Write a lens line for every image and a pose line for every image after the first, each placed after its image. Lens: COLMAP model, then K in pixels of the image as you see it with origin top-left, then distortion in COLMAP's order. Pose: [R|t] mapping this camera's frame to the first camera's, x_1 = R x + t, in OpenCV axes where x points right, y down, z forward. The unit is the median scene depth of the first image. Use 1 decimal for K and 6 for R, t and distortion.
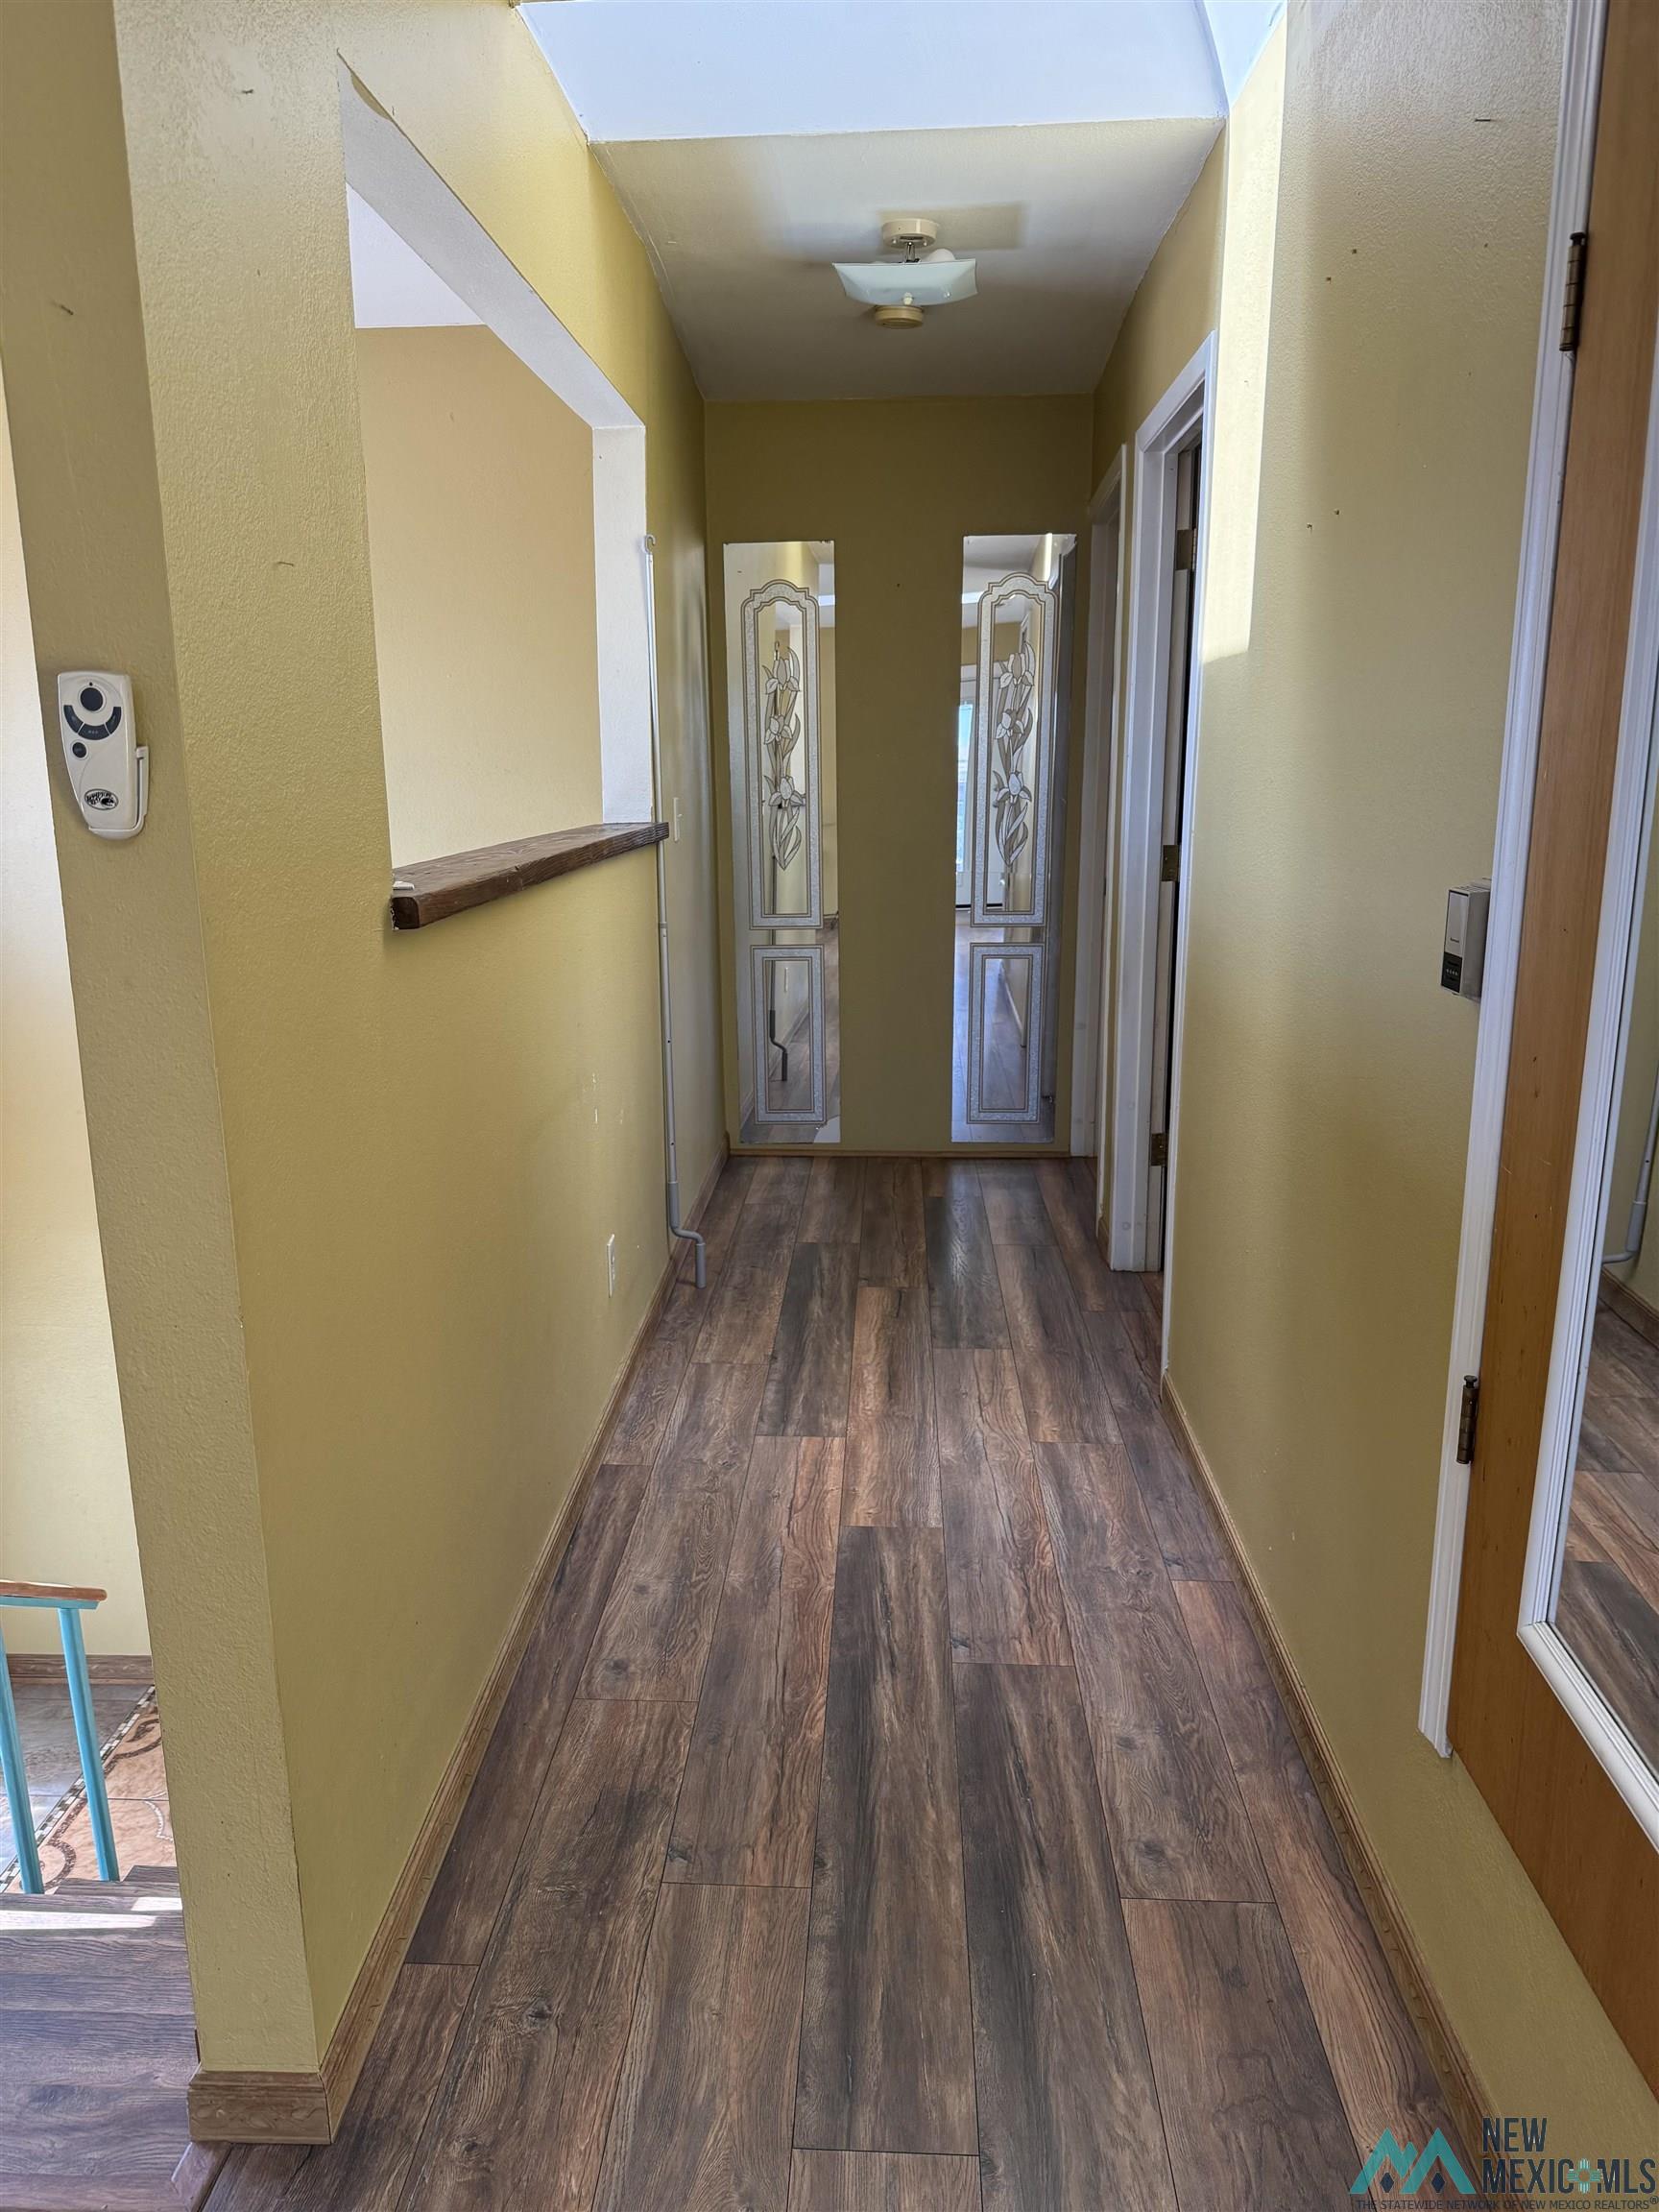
lens RADIAL K [[1544.4, 0, 820.6], [0, 1544.4, 1081.4], [0, 0, 1]] dist [0.109991, -0.167797]
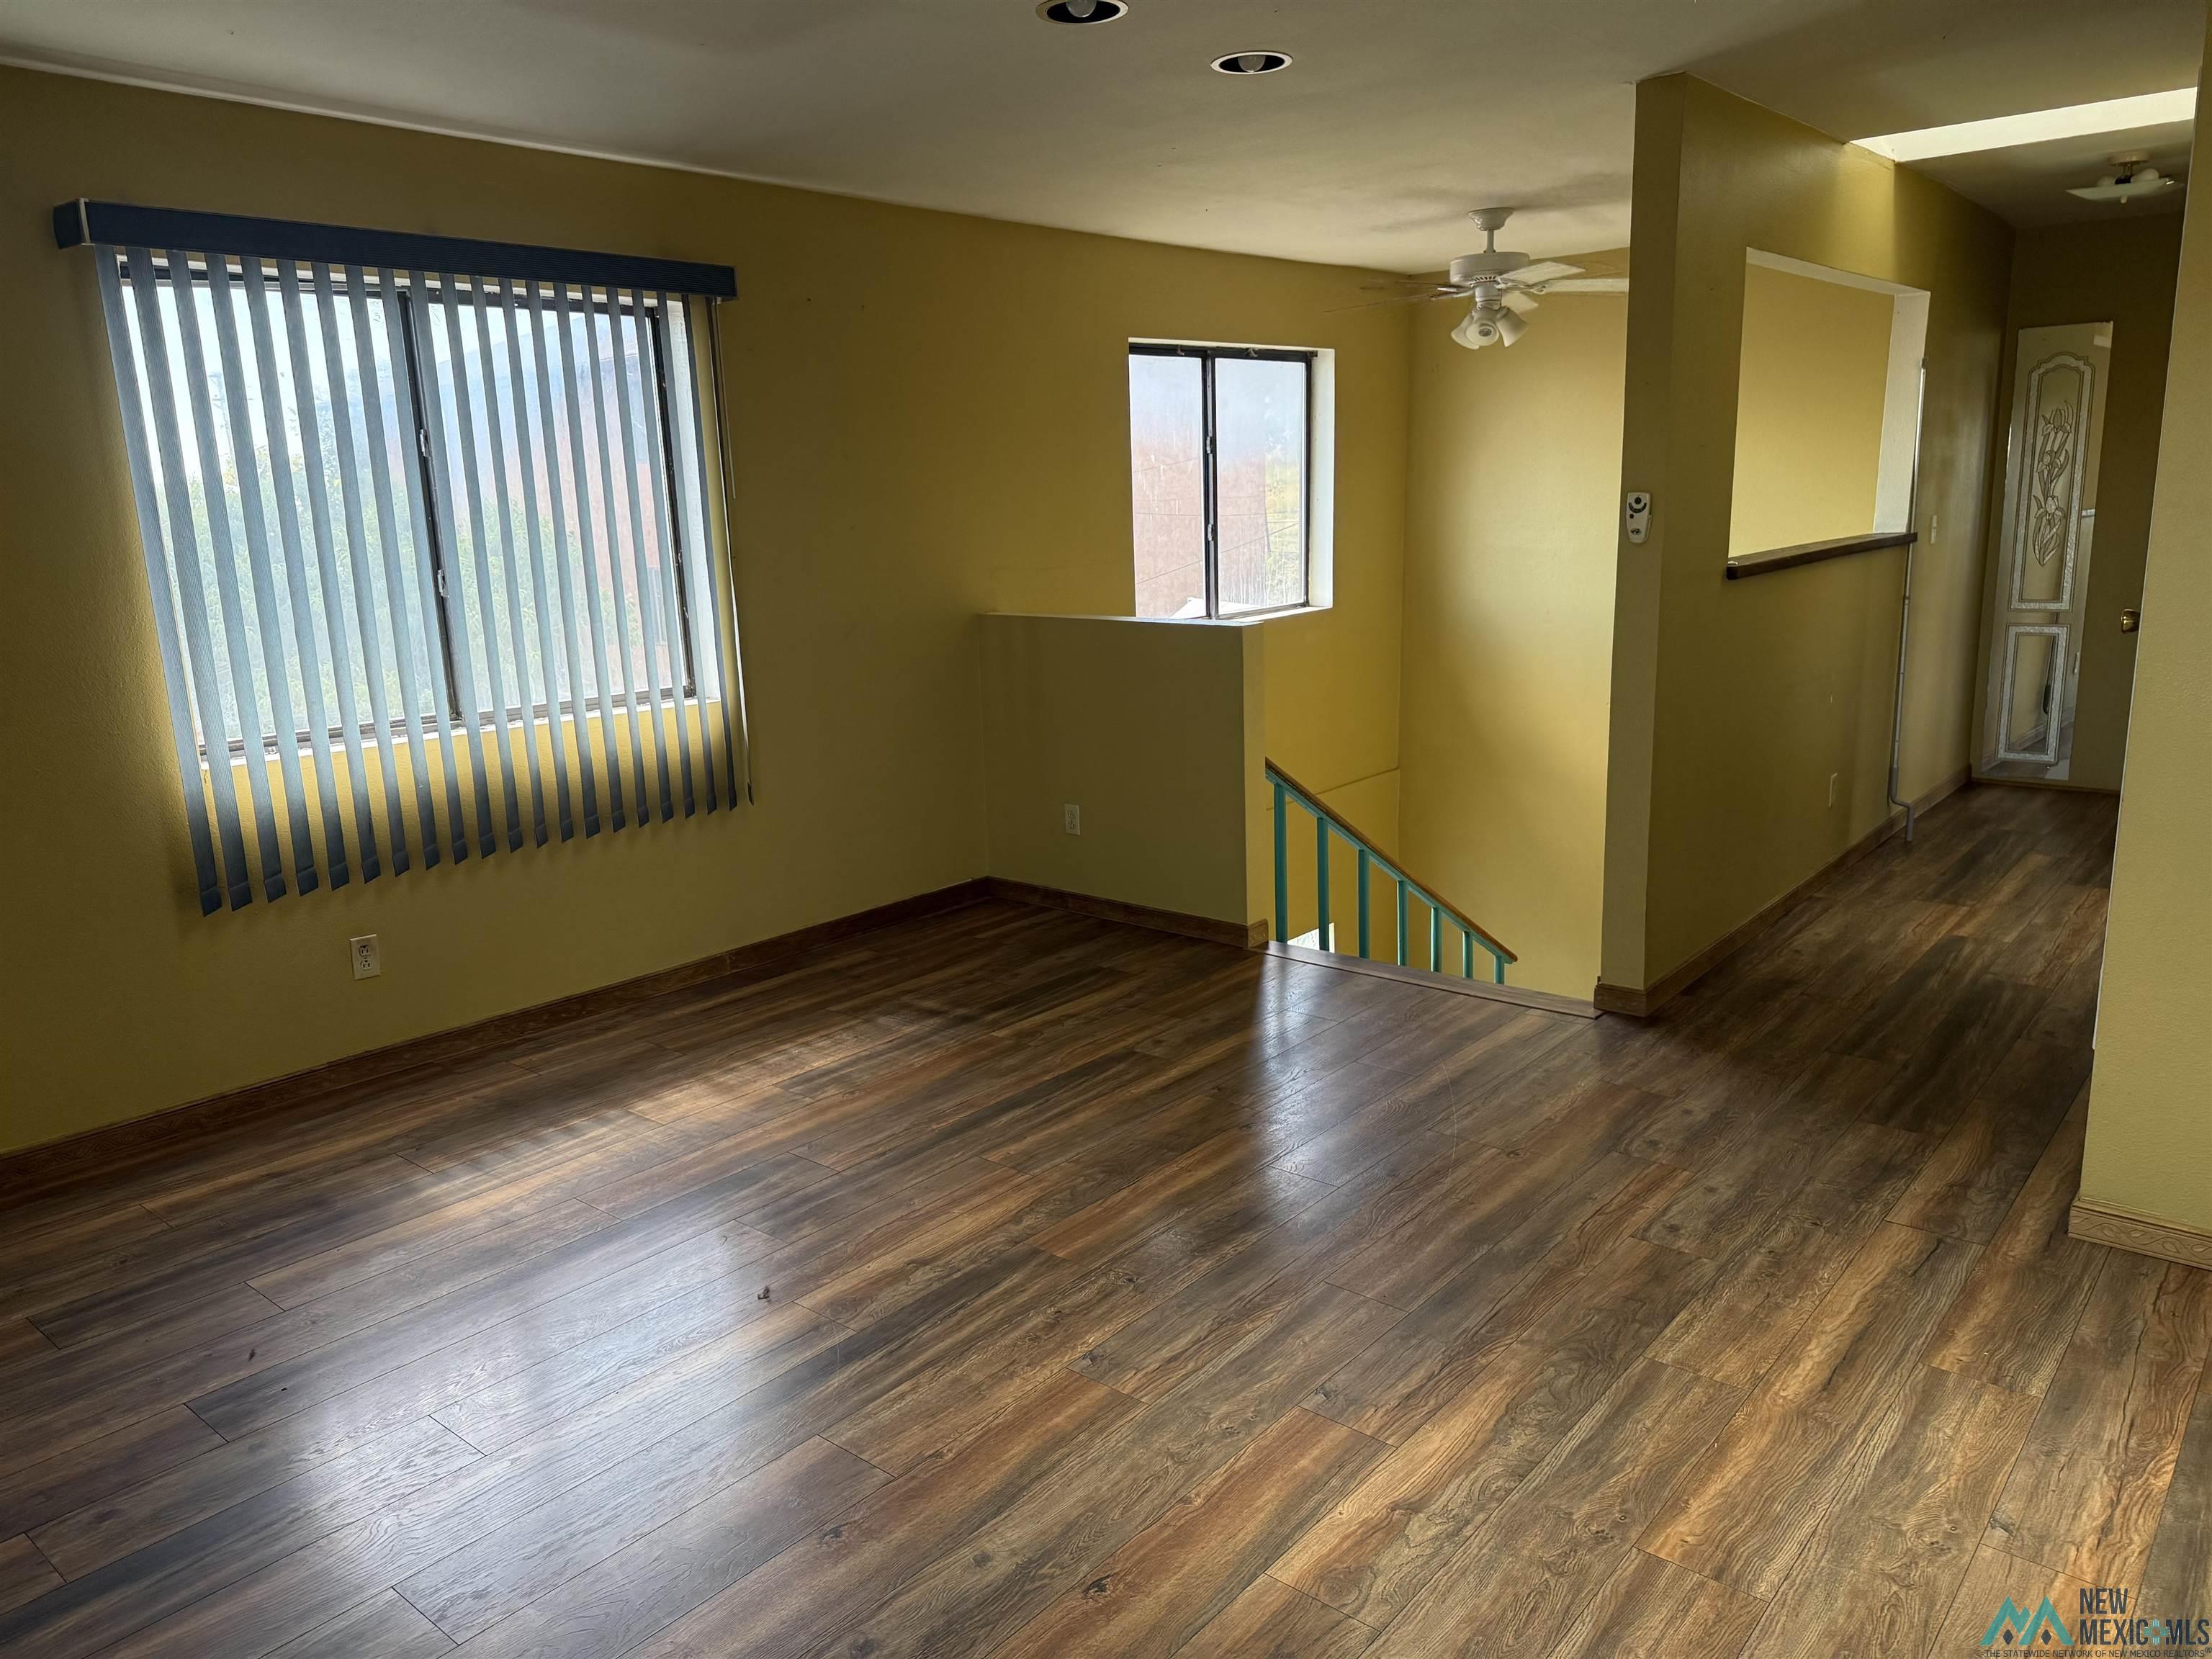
lens RADIAL K [[1544.4, 0, 1106.0], [0, 1544.4, 829.5], [0, 0, 1]] dist [0.109991, -0.167797]
pose [[0.795846, 0.120795, -0.593327, 0.317125], [-0.103963, 0.992607, 0.062635, 0.164149], [0.596507, 0.011836, 0.802521, -1.074592]]
